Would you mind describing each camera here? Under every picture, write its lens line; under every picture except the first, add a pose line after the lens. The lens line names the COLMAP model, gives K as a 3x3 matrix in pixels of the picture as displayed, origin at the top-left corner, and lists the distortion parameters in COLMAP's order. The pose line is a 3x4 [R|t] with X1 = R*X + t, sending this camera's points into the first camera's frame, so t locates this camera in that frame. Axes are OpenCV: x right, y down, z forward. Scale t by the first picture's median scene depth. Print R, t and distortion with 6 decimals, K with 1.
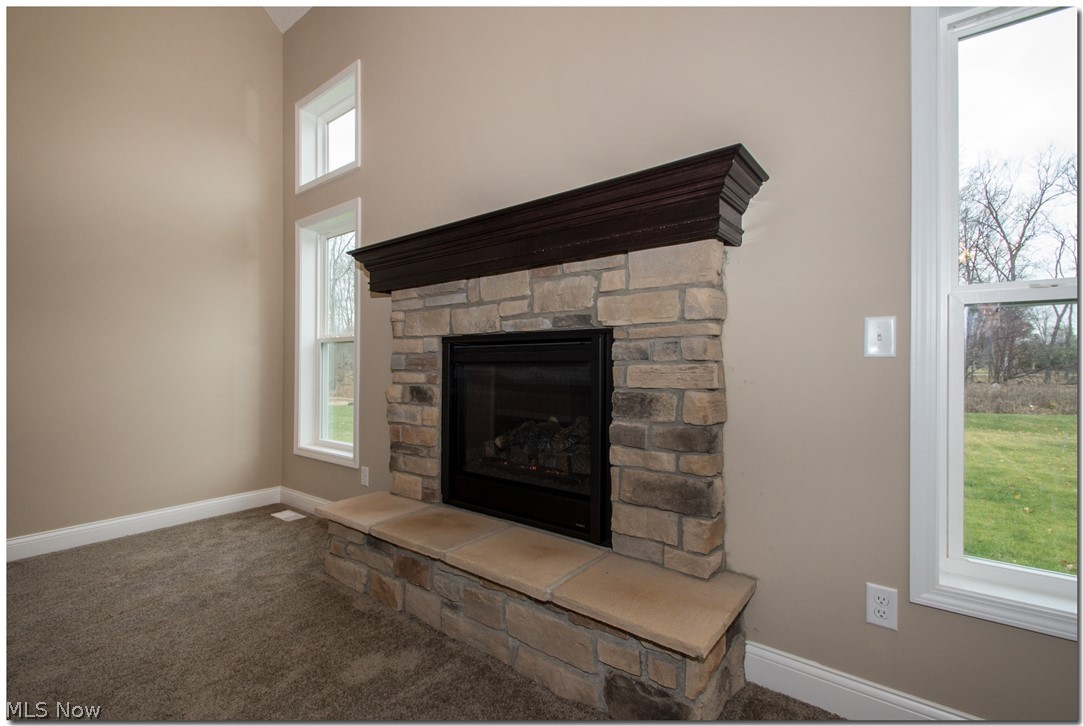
lens RADIAL K [[497.4, 0, 528.3], [0, 497.4, 365.7], [0, 0, 1]] dist [0.014669, -0.003413]
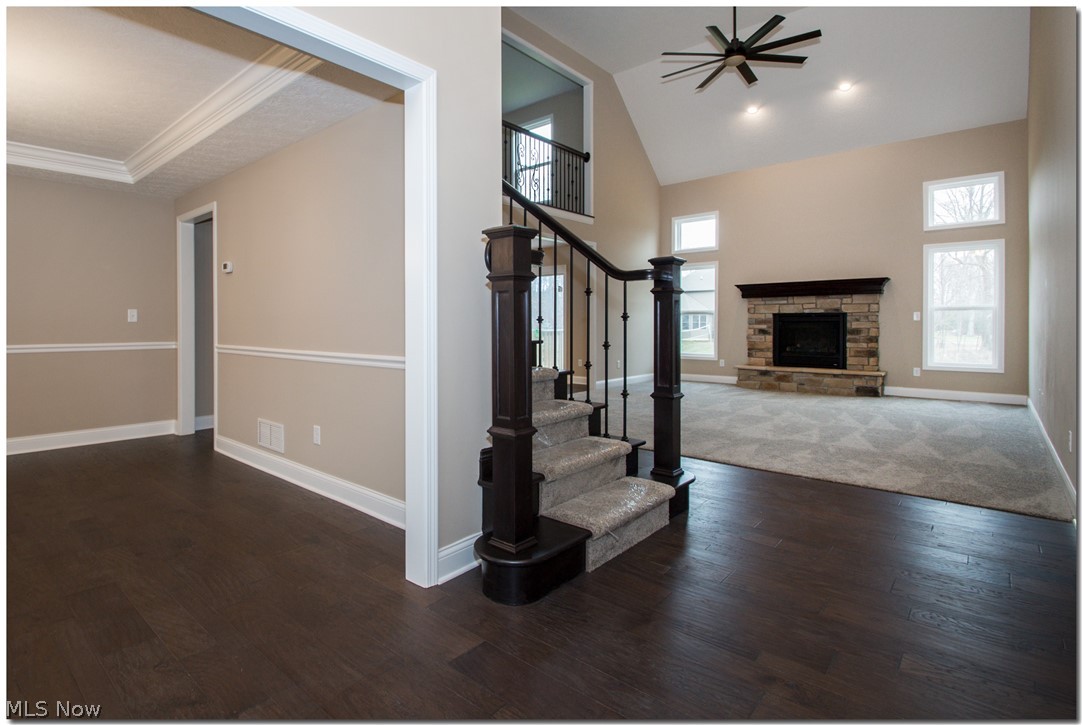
lens RADIAL K [[557.0, 0, 463.6], [0, 557.0, 327.2], [0, 0, 1]] dist [-0.001876, -0.010500]
pose [[0.992808, -0.000740, -0.119711, -2.273670], [0.001588, 0.999974, 0.006994, 0.001479], [0.119703, -0.007134, 0.992784, -3.657584]]
